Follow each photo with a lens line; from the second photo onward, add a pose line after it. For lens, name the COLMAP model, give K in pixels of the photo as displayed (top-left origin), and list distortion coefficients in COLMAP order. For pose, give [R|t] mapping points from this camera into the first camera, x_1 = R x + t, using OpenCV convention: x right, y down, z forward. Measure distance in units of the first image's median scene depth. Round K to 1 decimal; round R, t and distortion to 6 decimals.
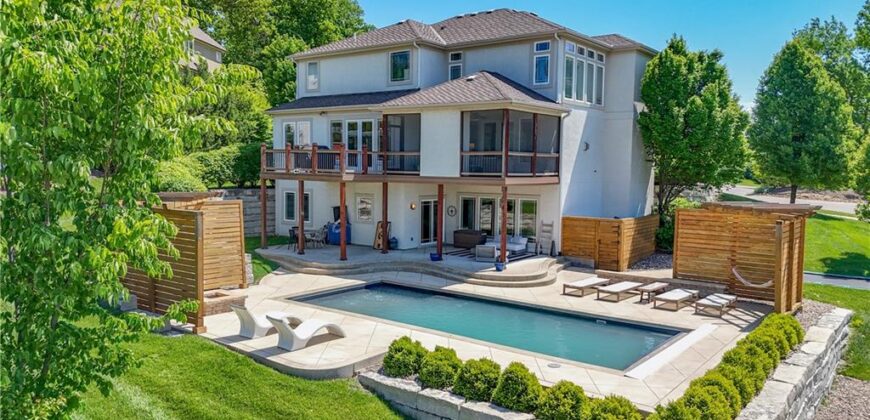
lens RADIAL K [[641.7, 0, 434.8], [0, 641.7, 212.7], [0, 0, 1]] dist [0.071831, -0.067413]
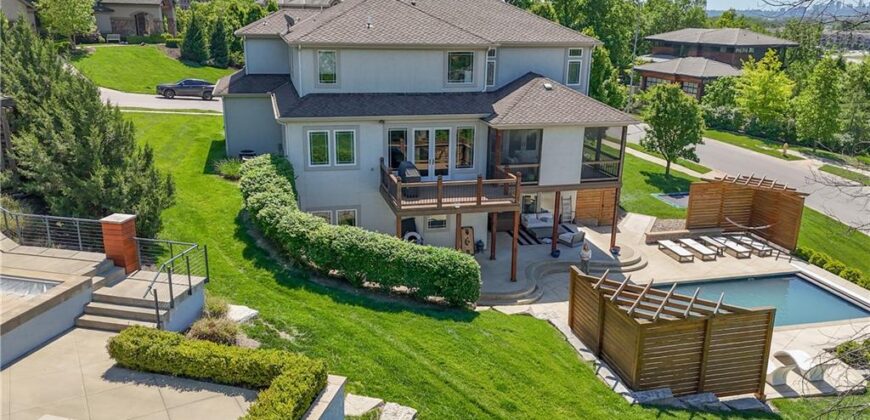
lens RADIAL K [[659.8, 0, 435.0], [0, 659.8, 210.0], [0, 0, 1]] dist [0.072781, -0.070492]
pose [[0.613775, -0.231265, 0.754849, -0.972392], [0.045409, 0.964892, 0.258693, -0.310978], [-0.788174, -0.124502, 0.602728, 0.455249]]
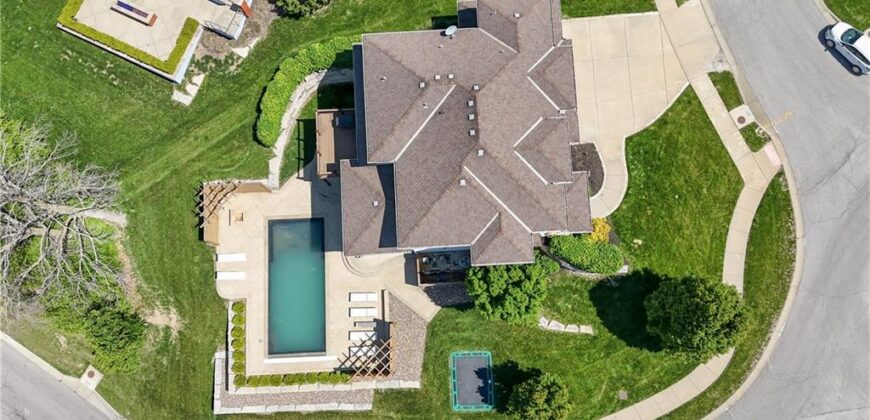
lens RADIAL K [[641.7, 0, 434.8], [0, 641.7, 212.7], [0, 0, 1]] dist [0.071831, -0.067413]
pose [[0.645911, 0.751518, -0.134236, 0.404096], [-0.026475, 0.197782, 0.979888, -1.868916], [0.762953, -0.629367, 0.147646, 0.873913]]
